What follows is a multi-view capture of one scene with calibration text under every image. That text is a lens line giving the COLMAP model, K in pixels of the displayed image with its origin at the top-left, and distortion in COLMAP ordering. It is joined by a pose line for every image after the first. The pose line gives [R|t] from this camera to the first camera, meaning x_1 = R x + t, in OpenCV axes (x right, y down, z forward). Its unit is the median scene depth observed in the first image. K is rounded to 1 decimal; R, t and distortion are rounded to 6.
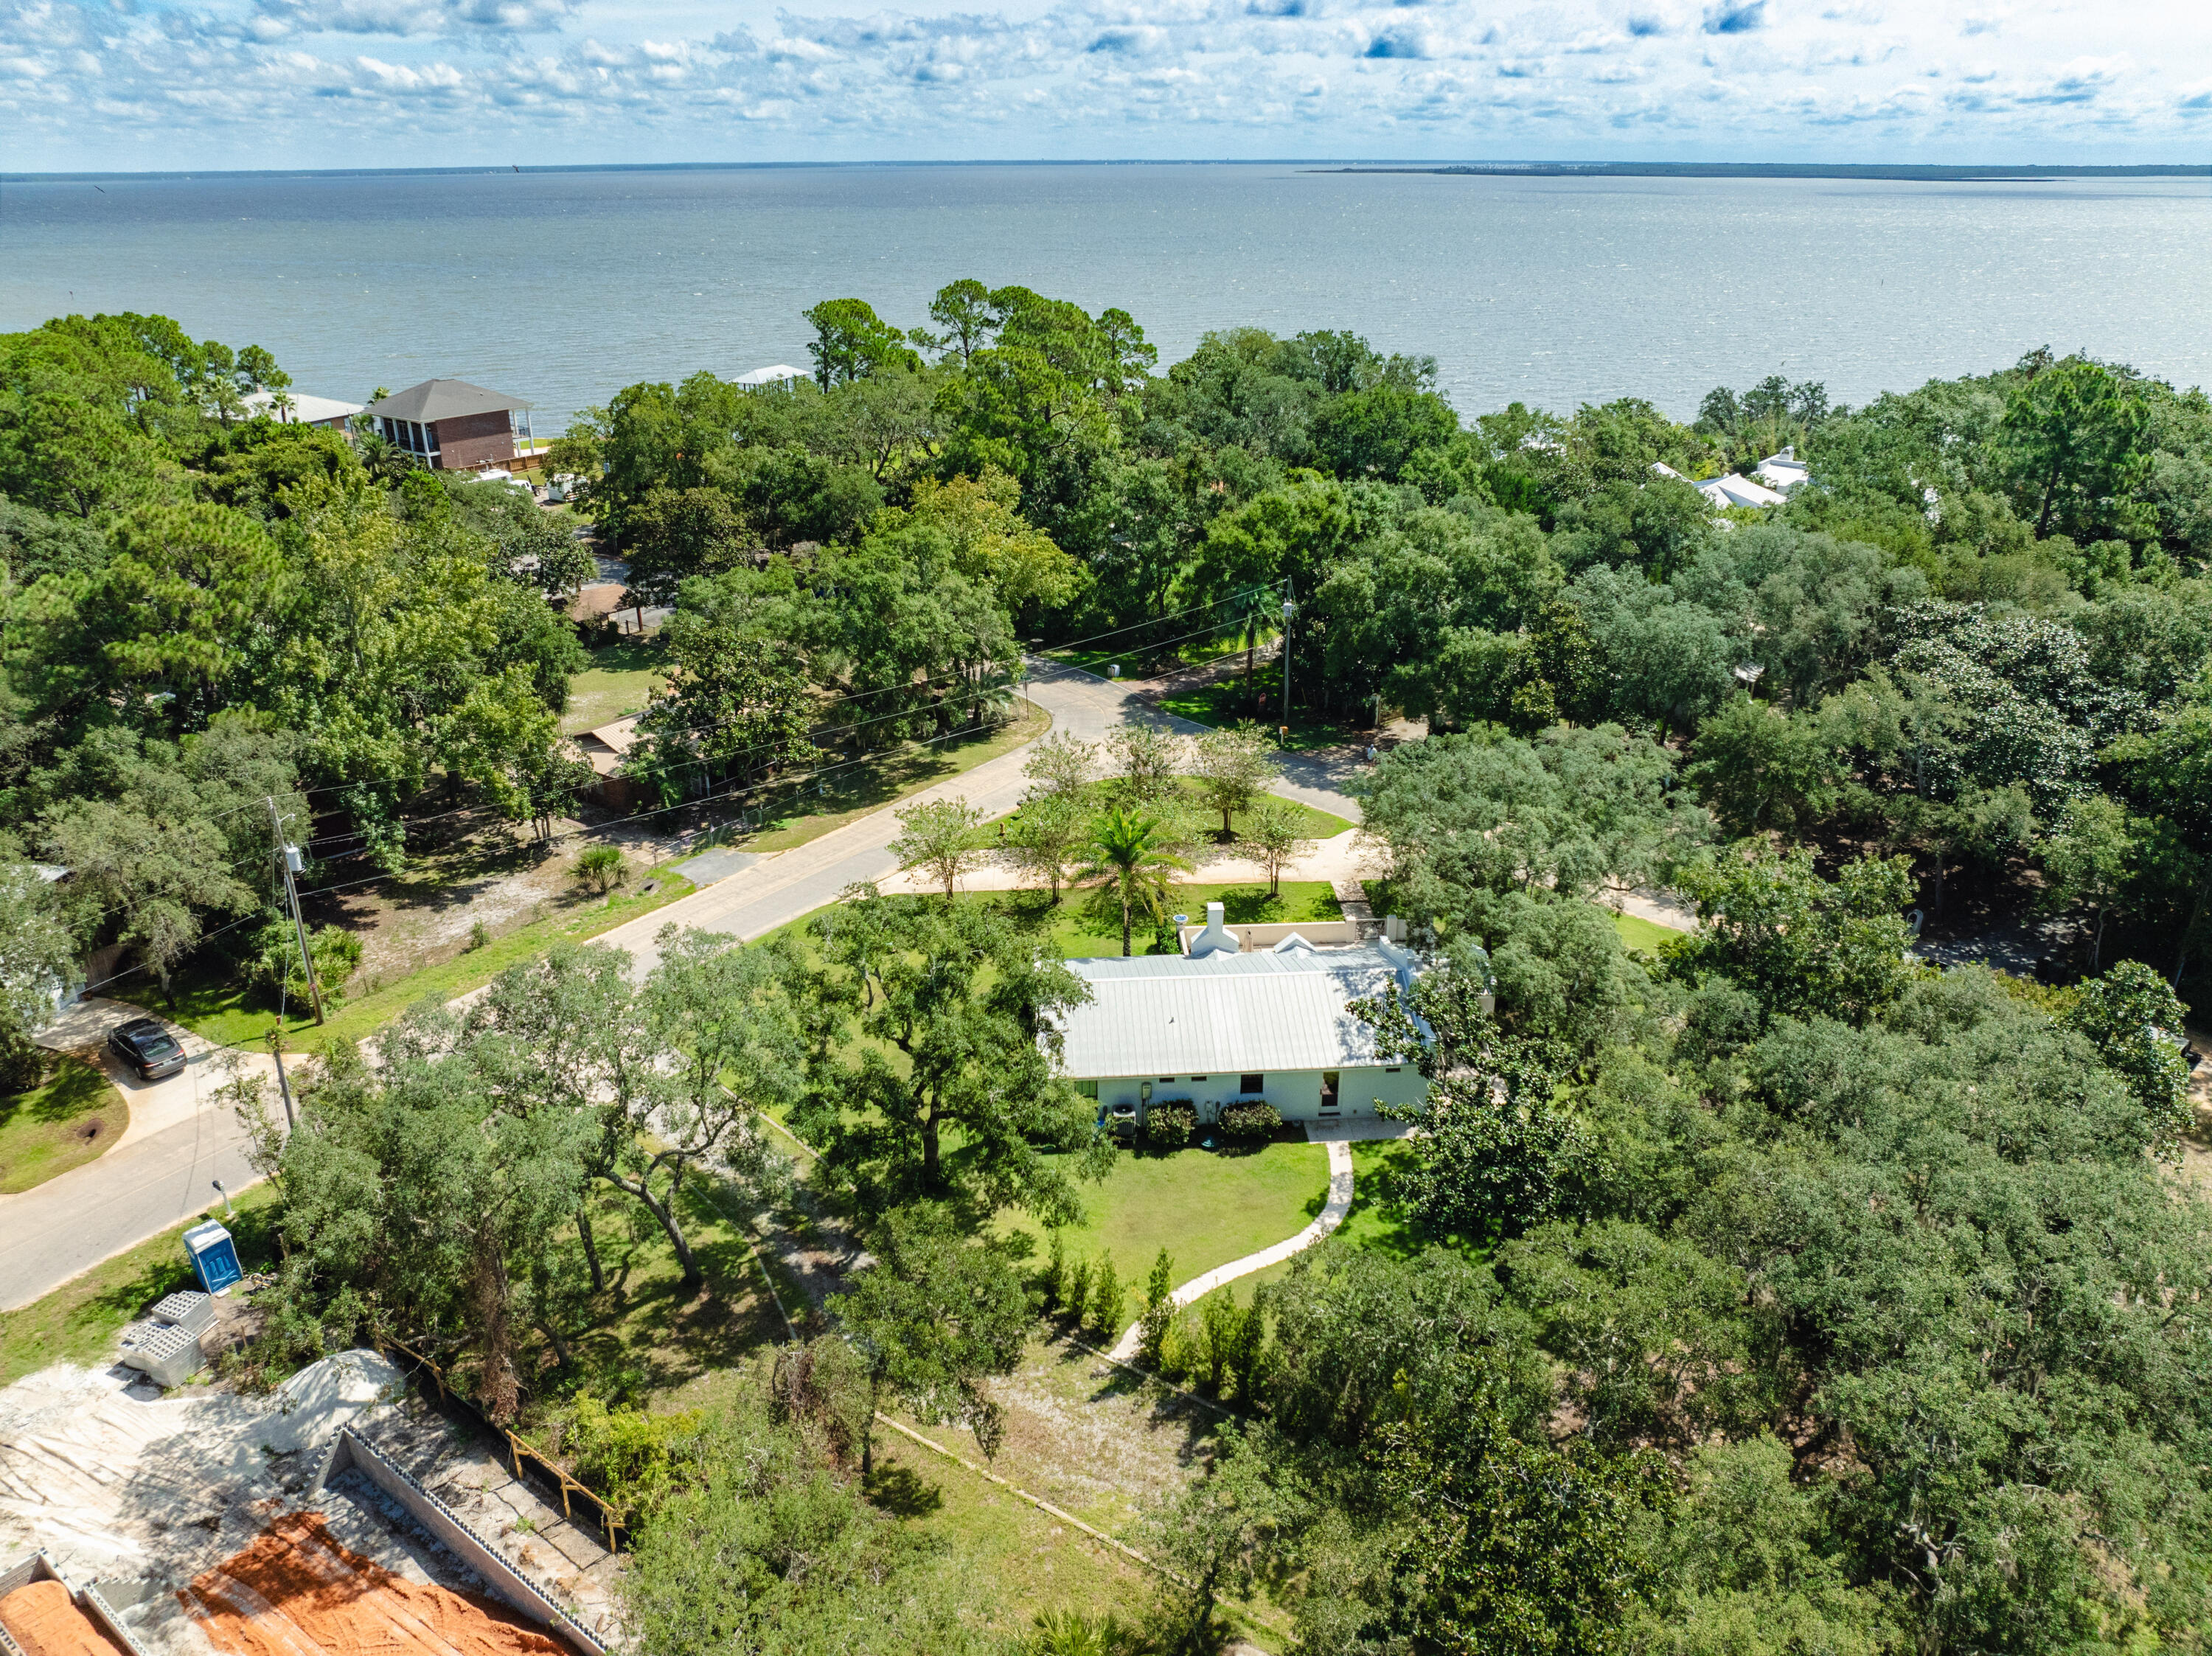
lens RADIAL K [[1555.9, 0, 1106.0], [0, 1555.9, 828.0], [0, 0, 1]] dist [-0.030788, -0.001932]
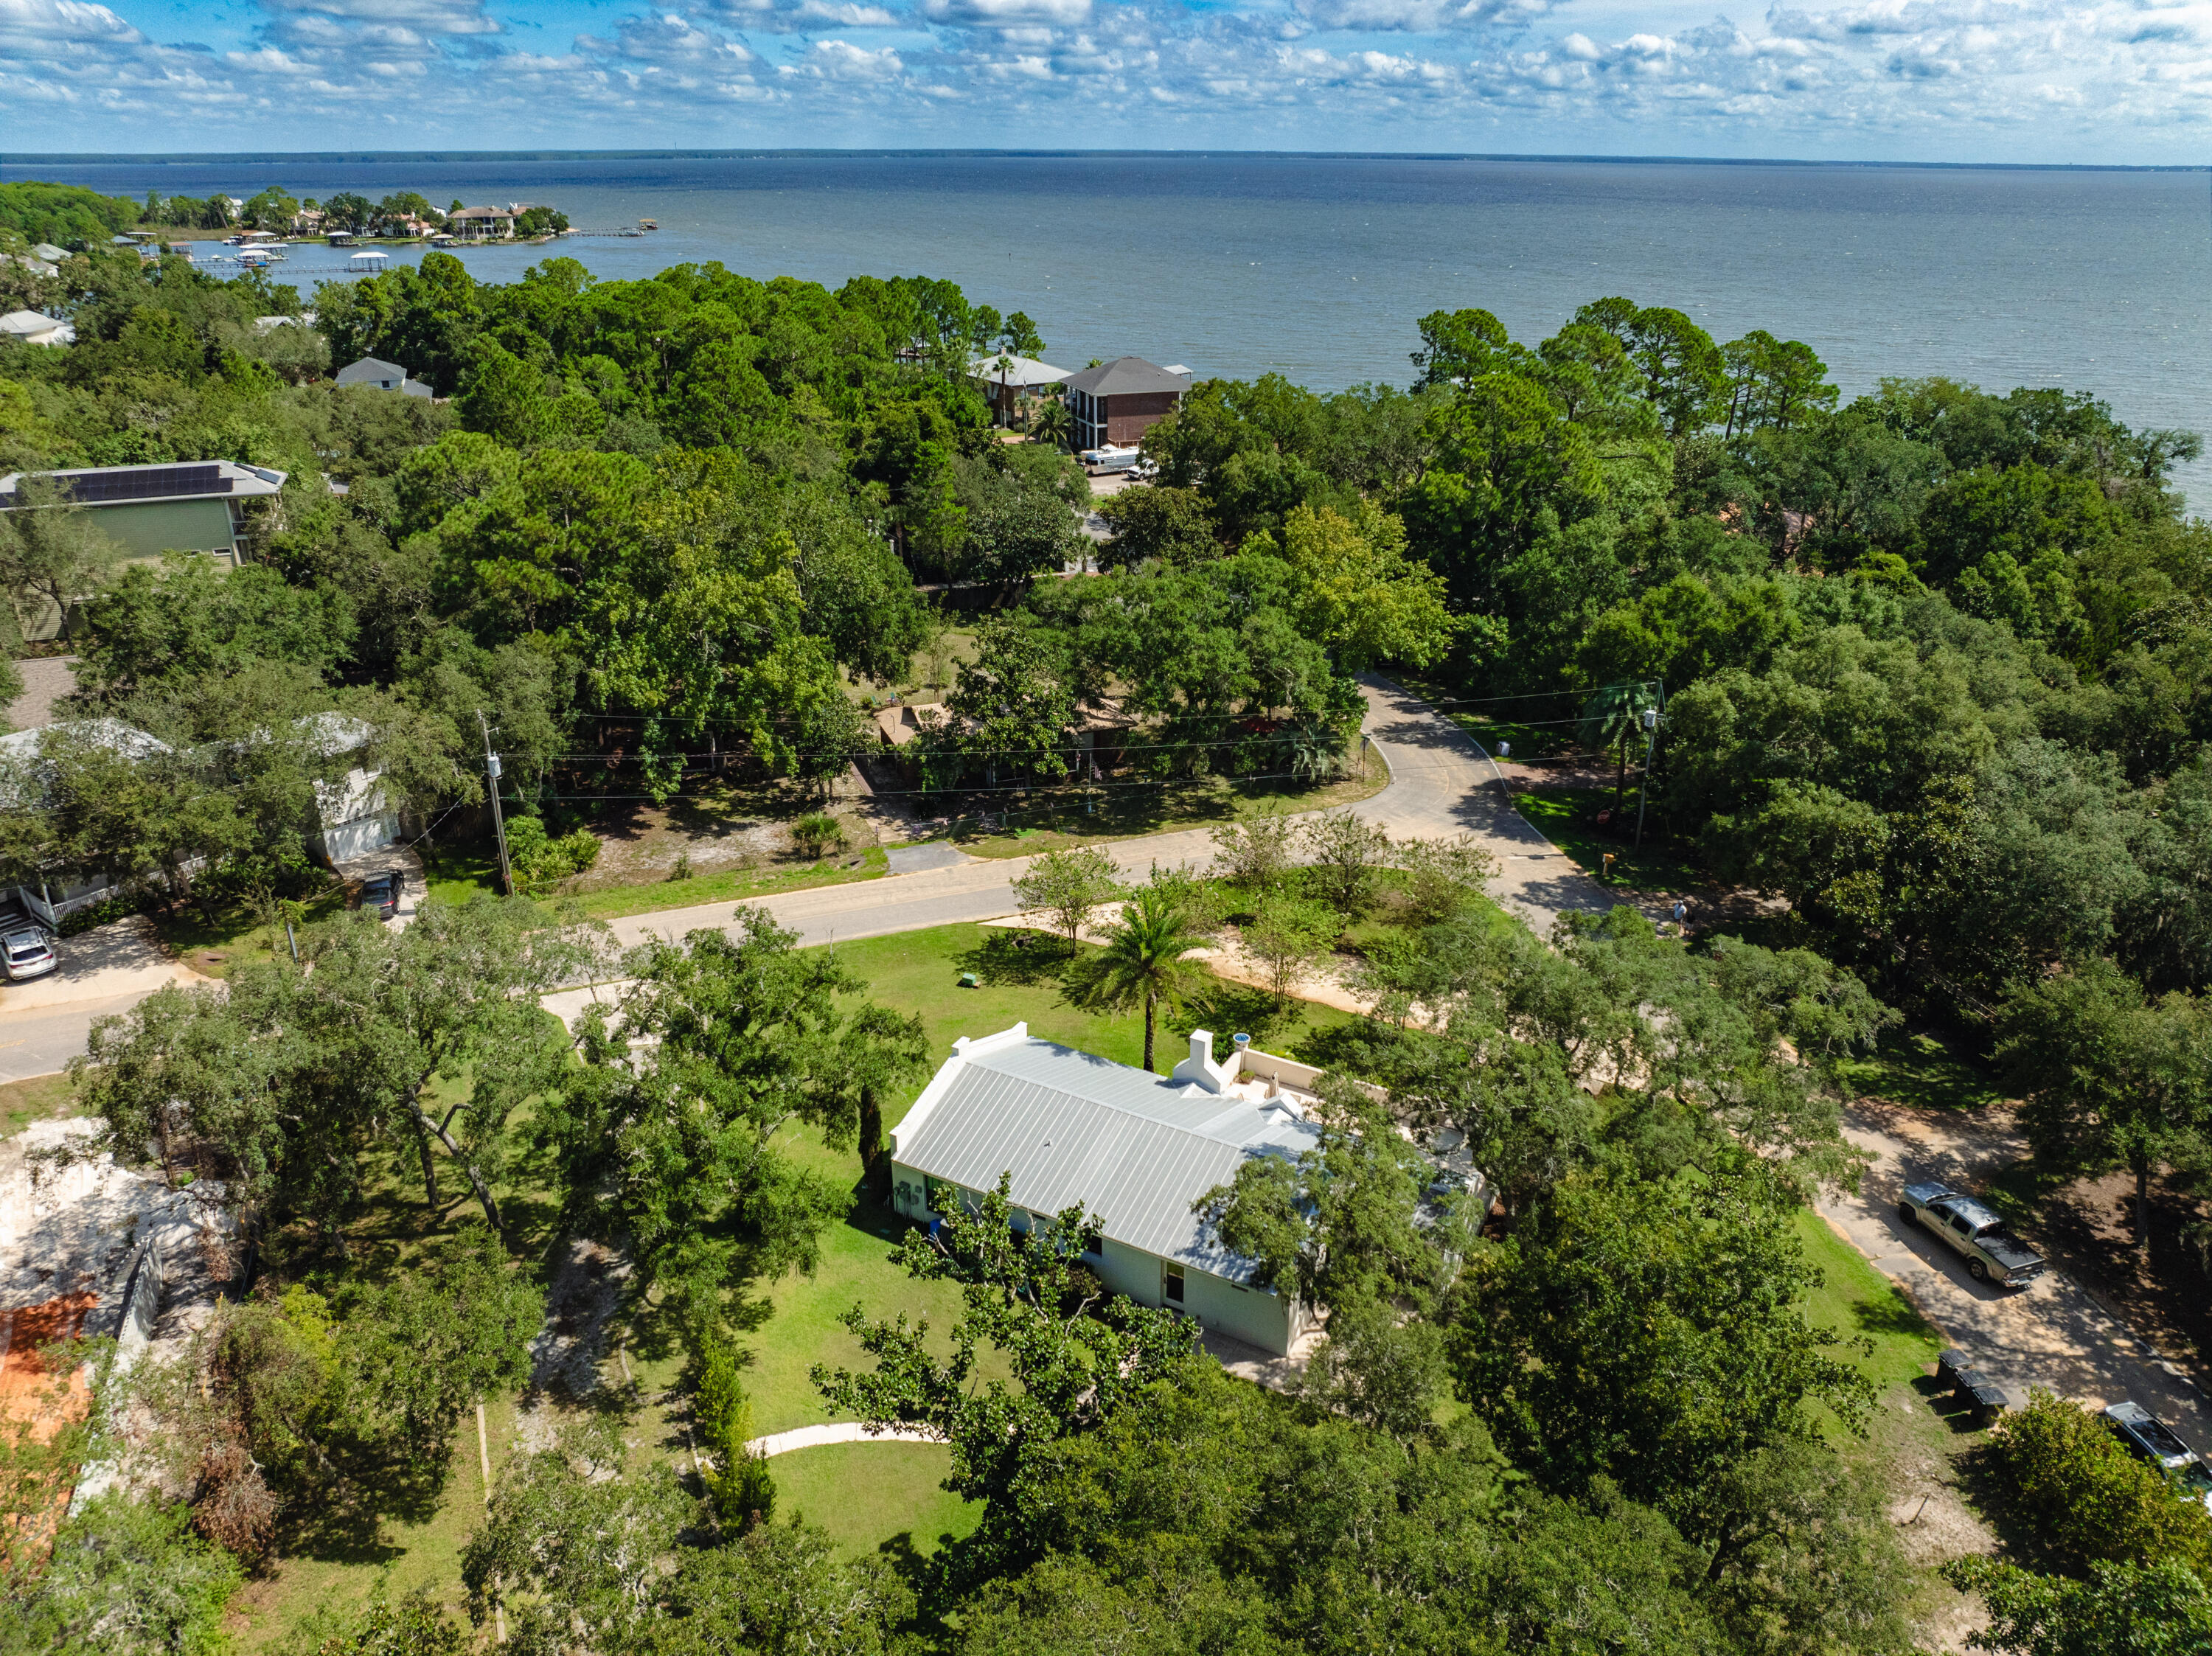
lens RADIAL K [[1565.4, 0, 1161.6], [0, 1565.4, 782.5], [0, 0, 1]] dist [-0.064399, 0.032646]
pose [[0.841505, 0.210346, -0.497619, 0.316236], [-0.220092, 0.974667, 0.039808, -0.082407], [0.493386, 0.076023, 0.866482, 0.150840]]
